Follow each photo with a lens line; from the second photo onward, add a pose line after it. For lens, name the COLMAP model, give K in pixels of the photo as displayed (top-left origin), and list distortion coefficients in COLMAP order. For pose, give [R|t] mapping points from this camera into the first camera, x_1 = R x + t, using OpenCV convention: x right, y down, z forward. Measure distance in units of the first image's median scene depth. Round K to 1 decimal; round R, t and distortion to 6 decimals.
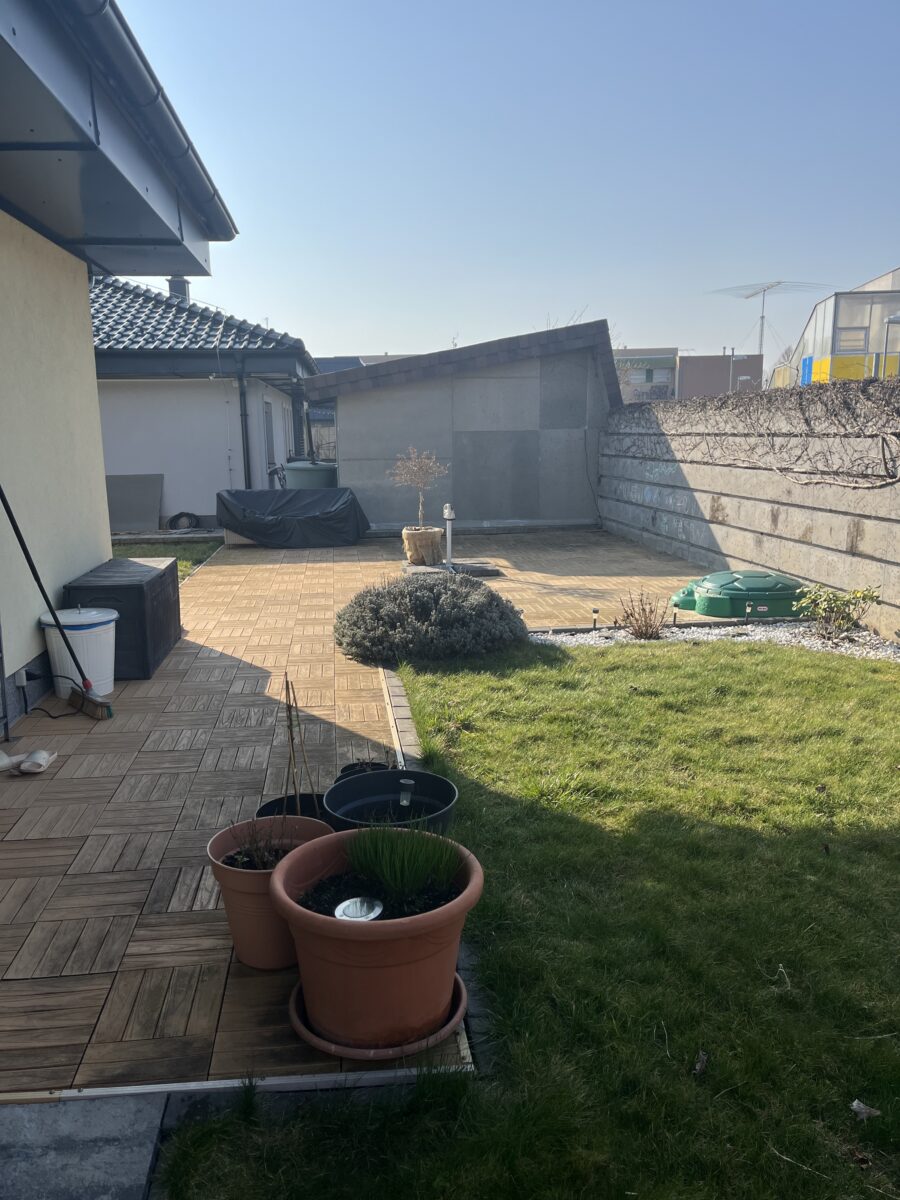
lens RADIAL K [[900.0, 0, 434.6], [0, 900.0, 602.5], [0, 0, 1]] dist [0.065592, -0.078087]
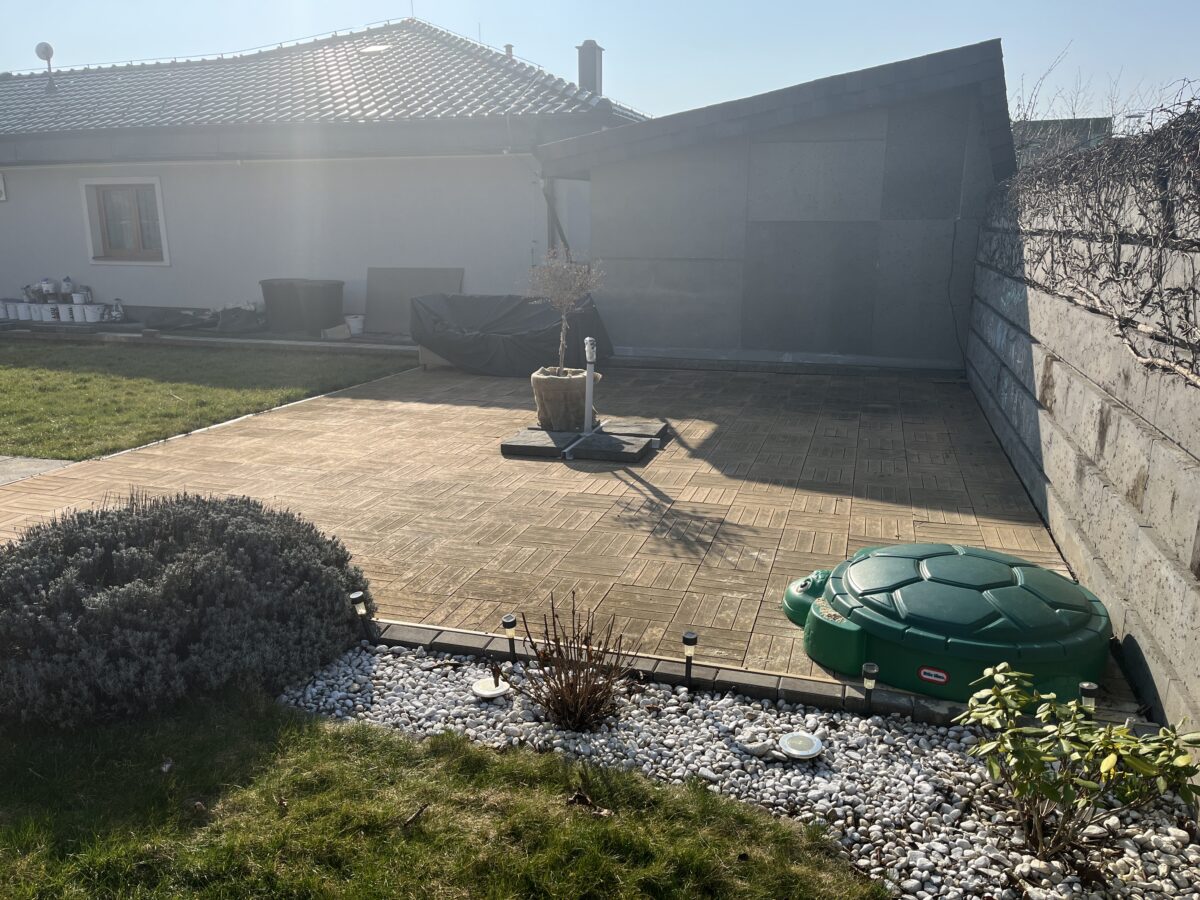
lens RADIAL K [[900.0, 0, 600.0], [0, 900.0, 450.0], [0, 0, 1]] dist [0.065592, -0.078087]
pose [[0.920644, 0.109435, -0.374752, 0.382760], [-0.086360, 0.993215, 0.077880, -0.116991], [0.380733, -0.039336, 0.923848, 0.603511]]
